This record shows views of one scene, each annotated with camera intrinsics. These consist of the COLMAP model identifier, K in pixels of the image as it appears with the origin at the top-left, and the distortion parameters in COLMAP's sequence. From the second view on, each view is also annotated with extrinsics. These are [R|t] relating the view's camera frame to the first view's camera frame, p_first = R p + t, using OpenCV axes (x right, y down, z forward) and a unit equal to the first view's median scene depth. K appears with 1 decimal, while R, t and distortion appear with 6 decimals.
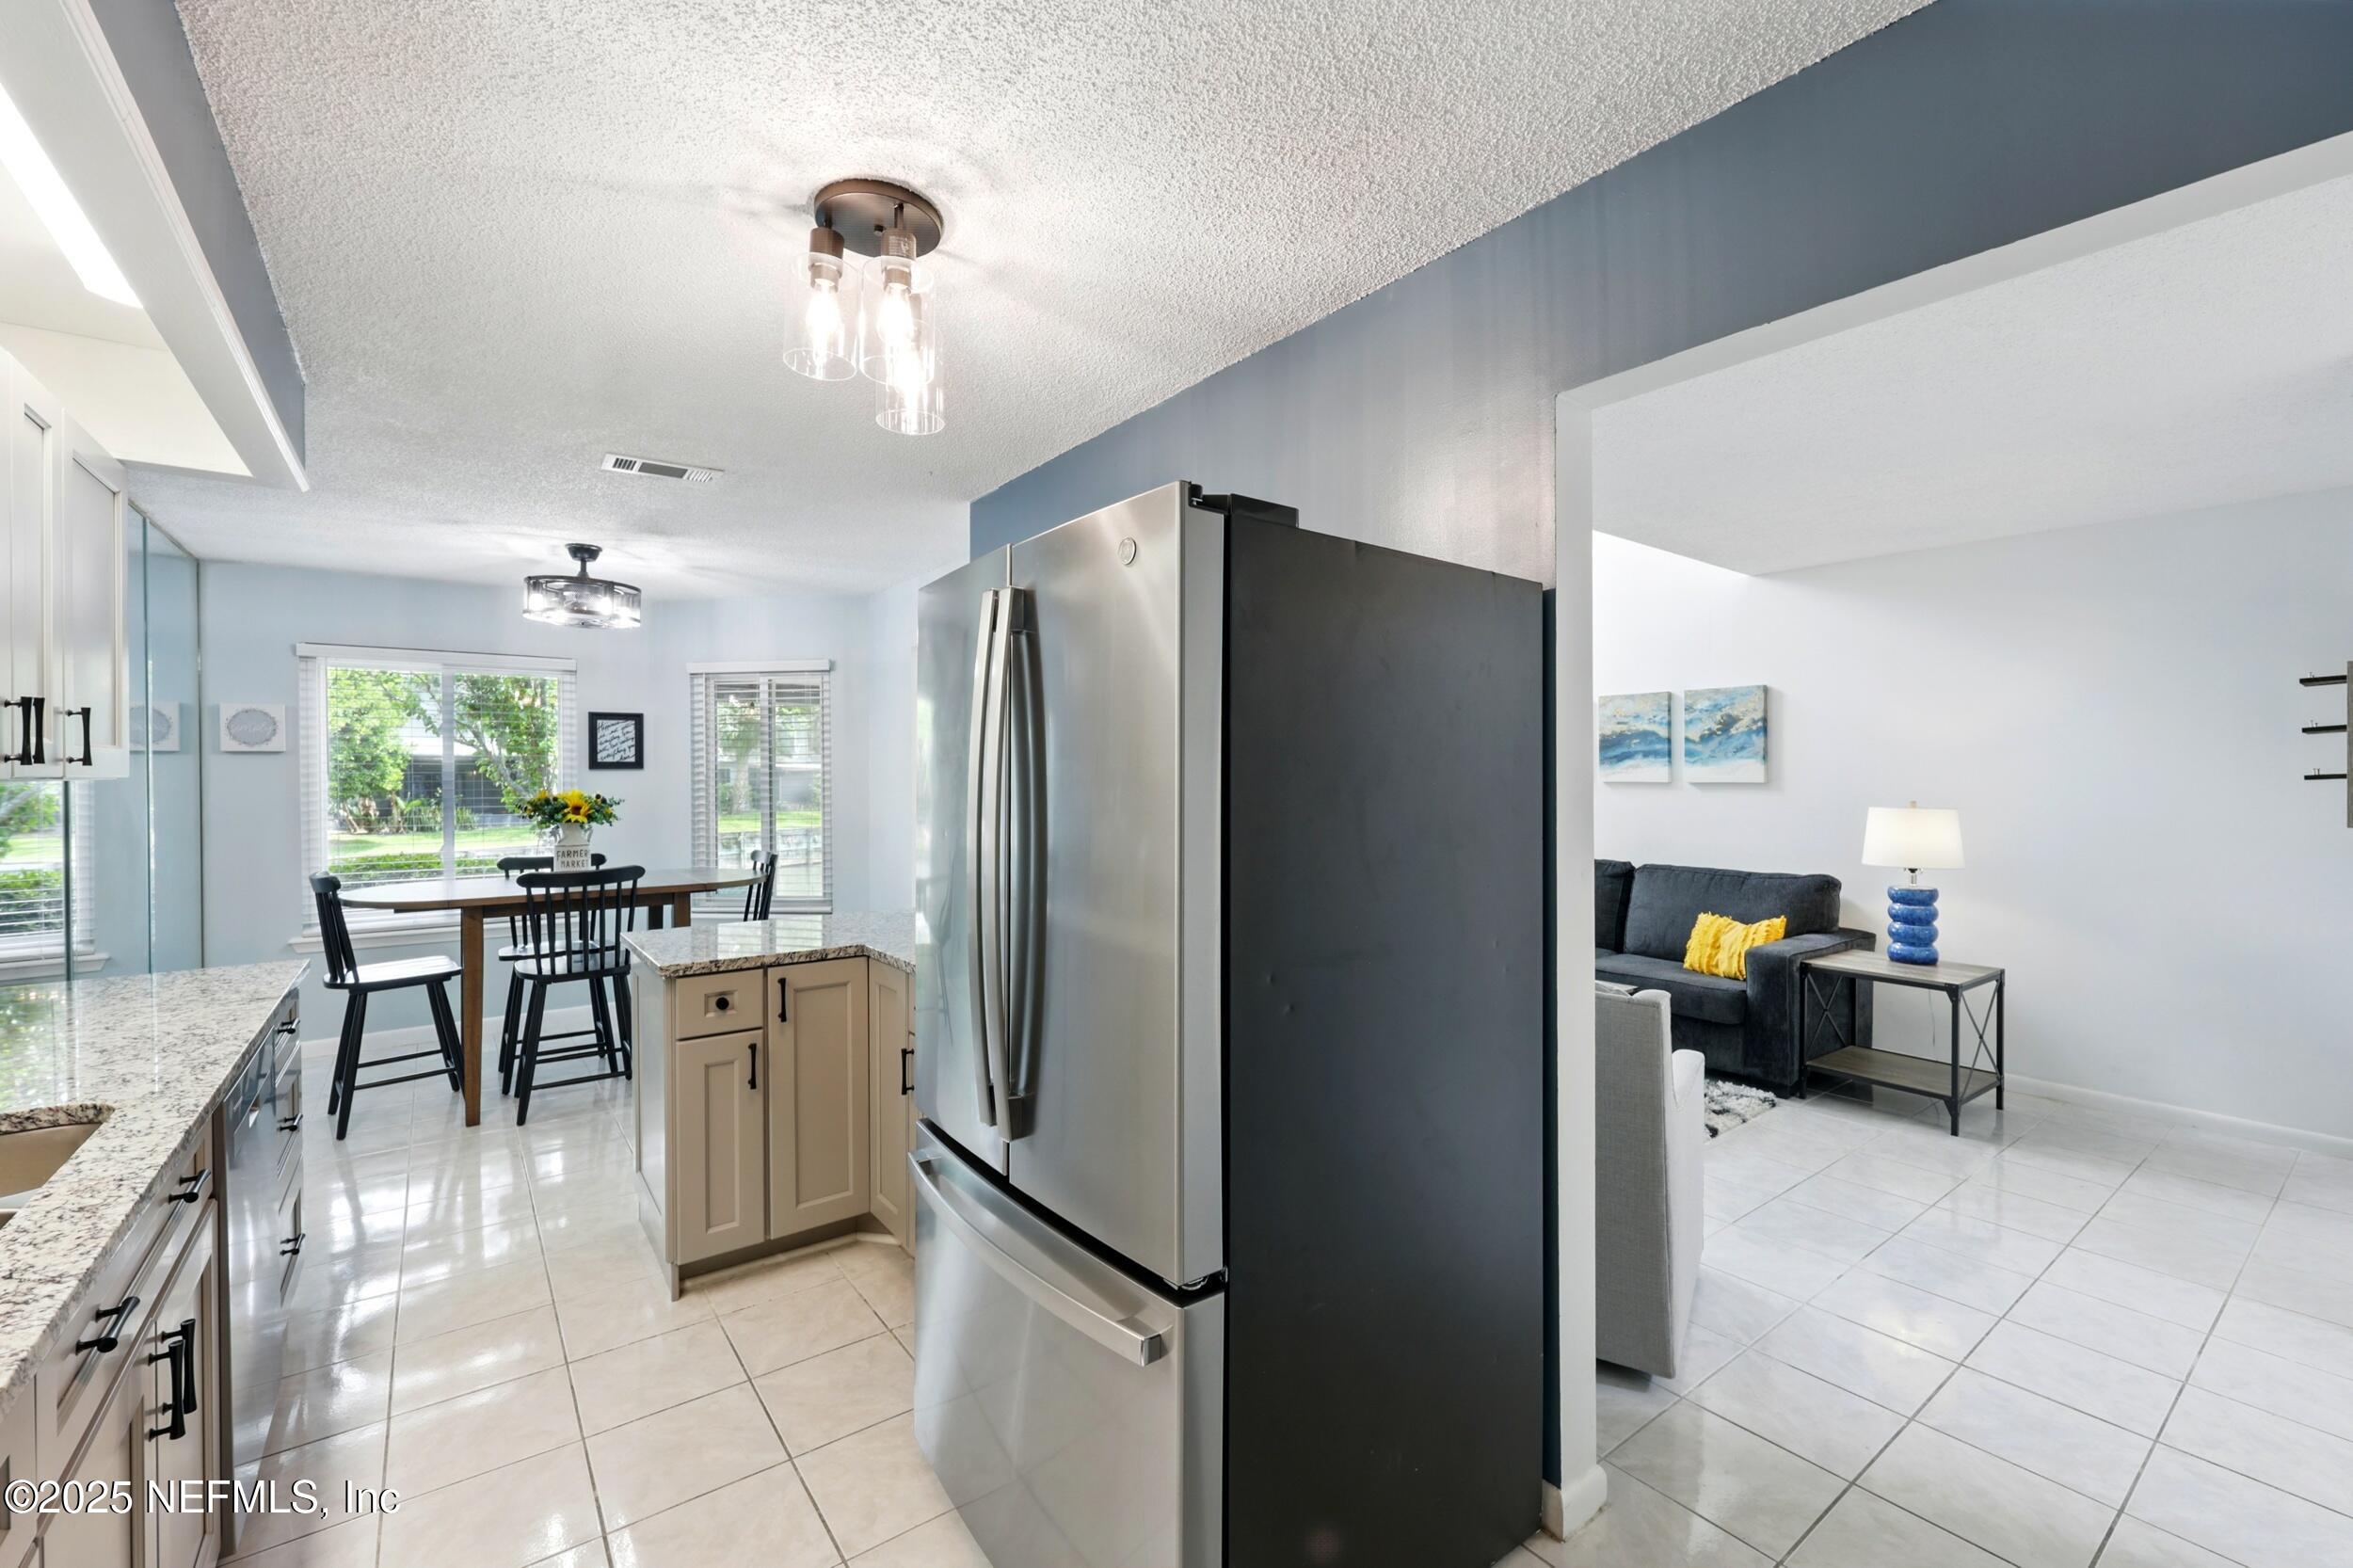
lens RADIAL K [[972.5, 0, 1176.5], [0, 972.5, 784.0], [0, 0, 1]] dist [0.003411, -0.000386]
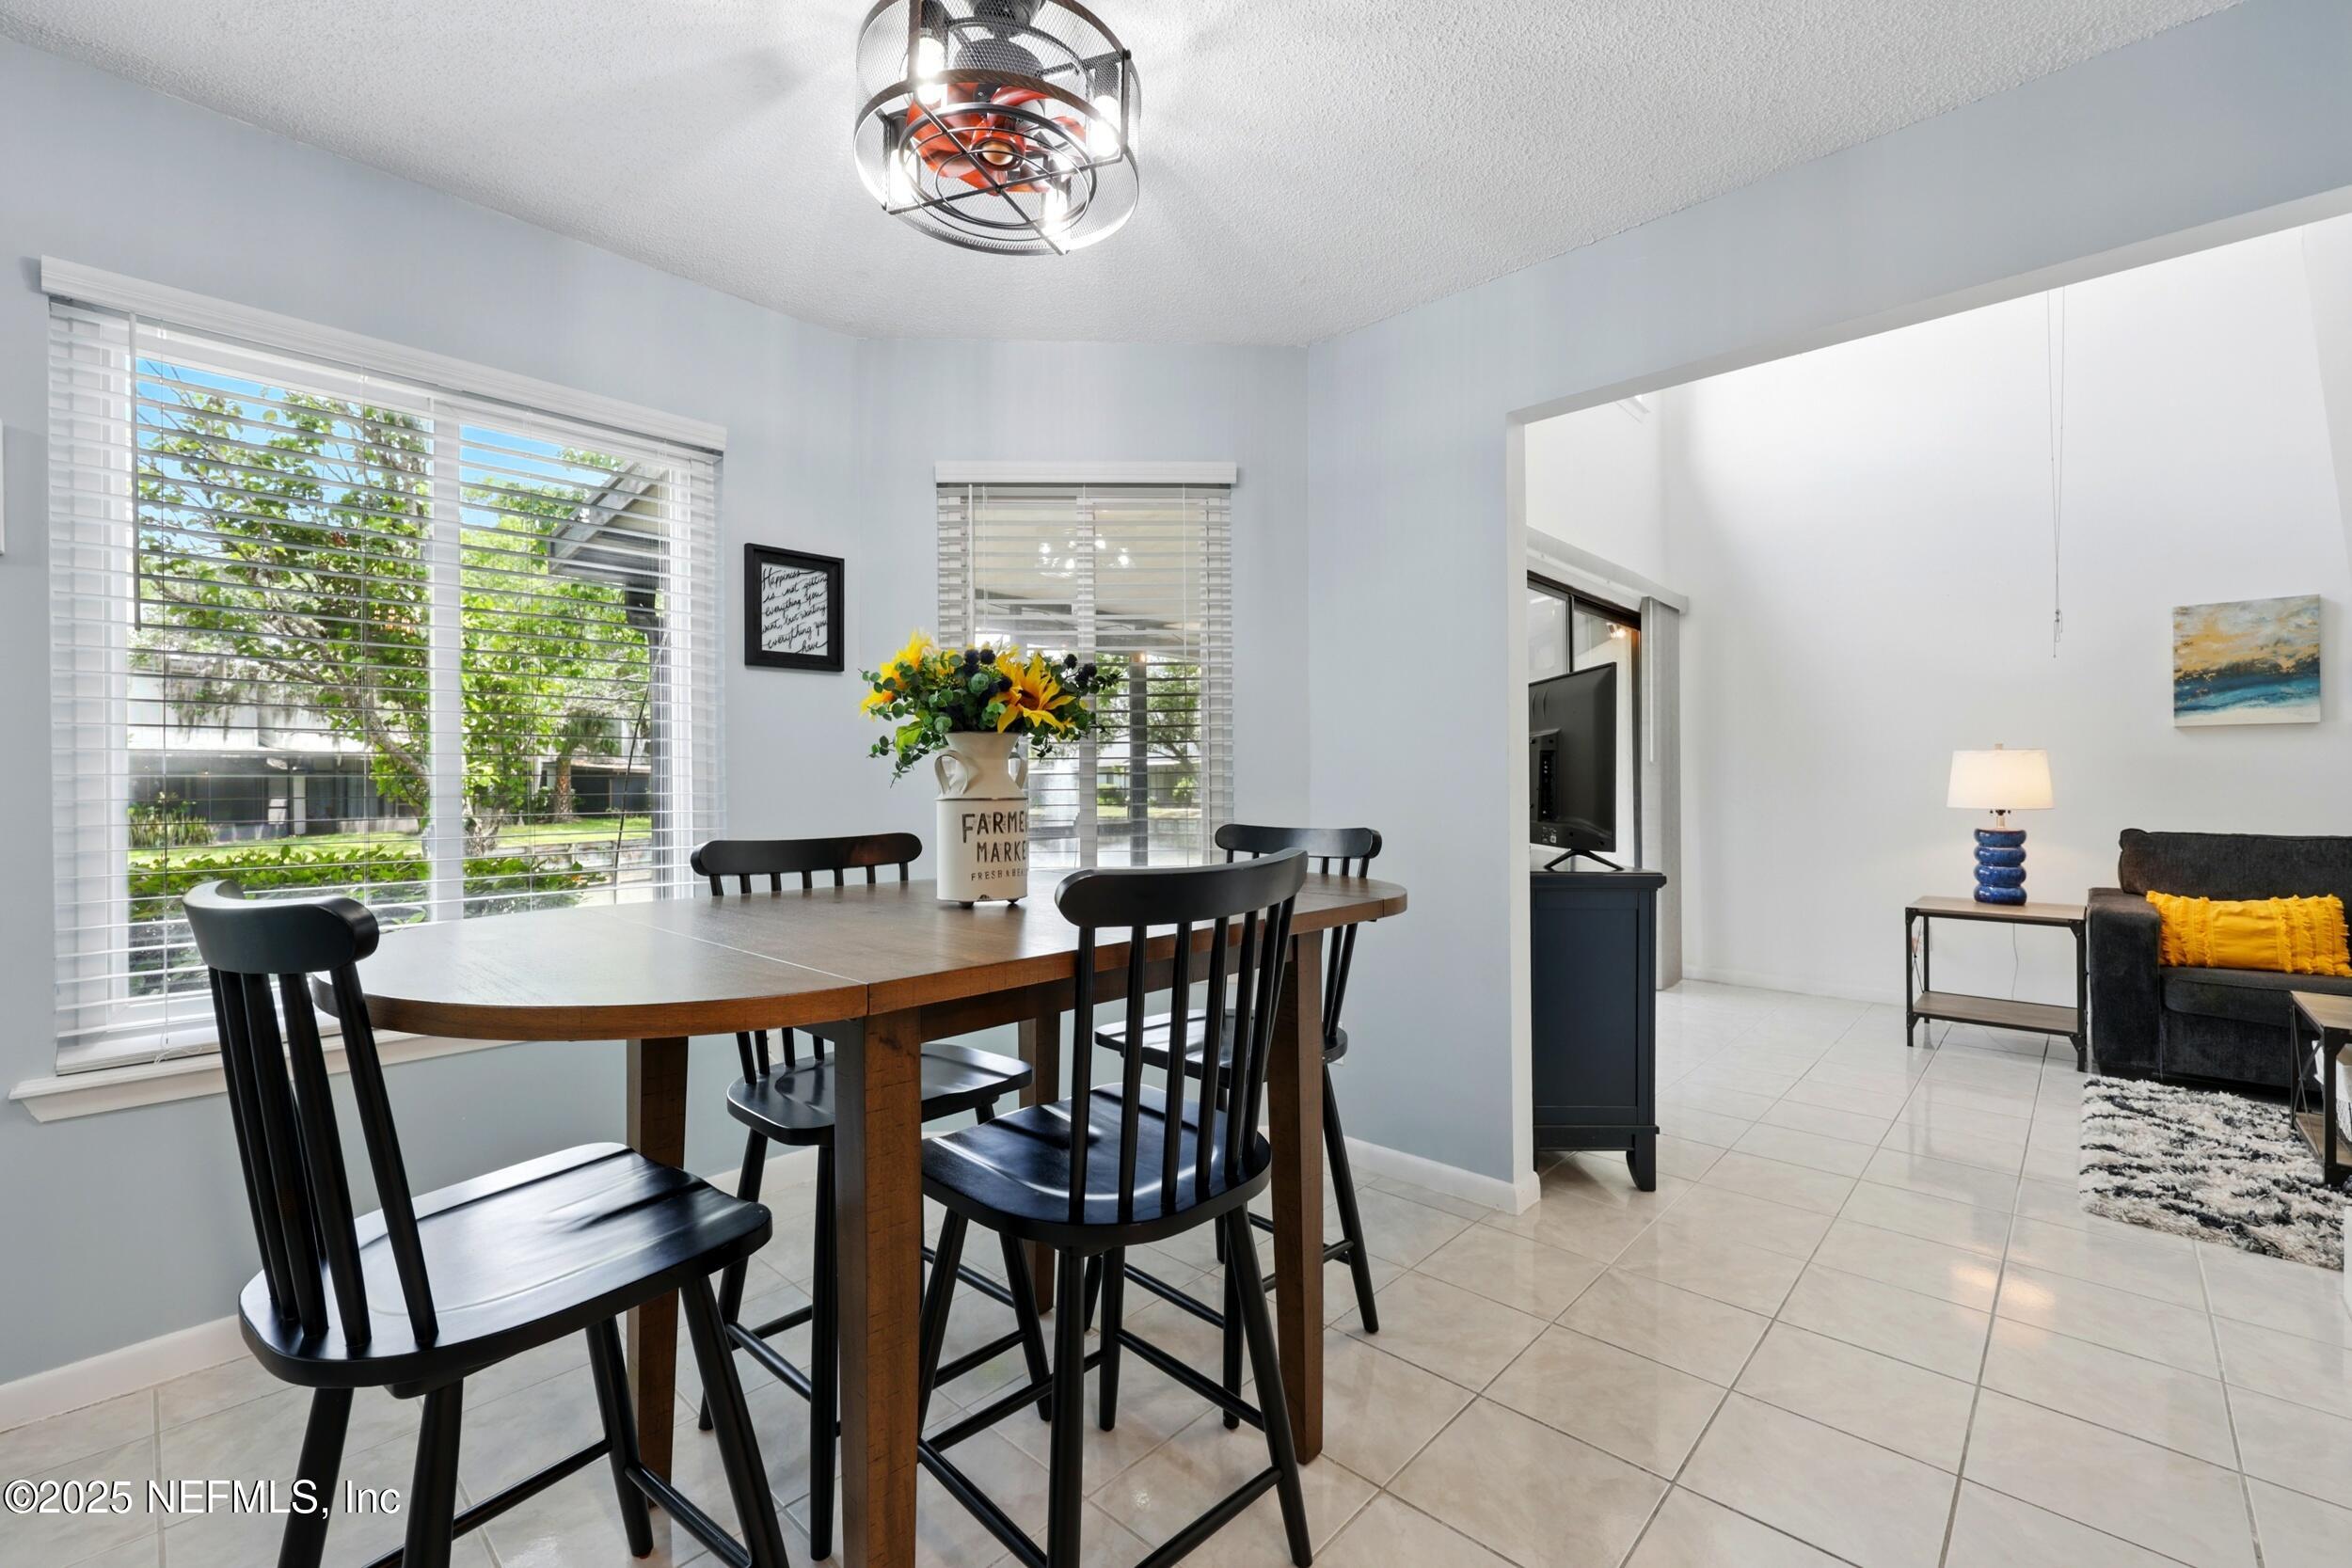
lens RADIAL K [[972.0, 0, 1176.0], [0, 972.0, 784.0], [0, 0, 1]] dist [0.003411, -0.000386]
pose [[0.986346, 0.000148, 0.164687, -0.470331], [0.001402, 0.999956, -0.009294, 0.047244], [-0.164682, 0.009398, 0.986302, 0.493629]]
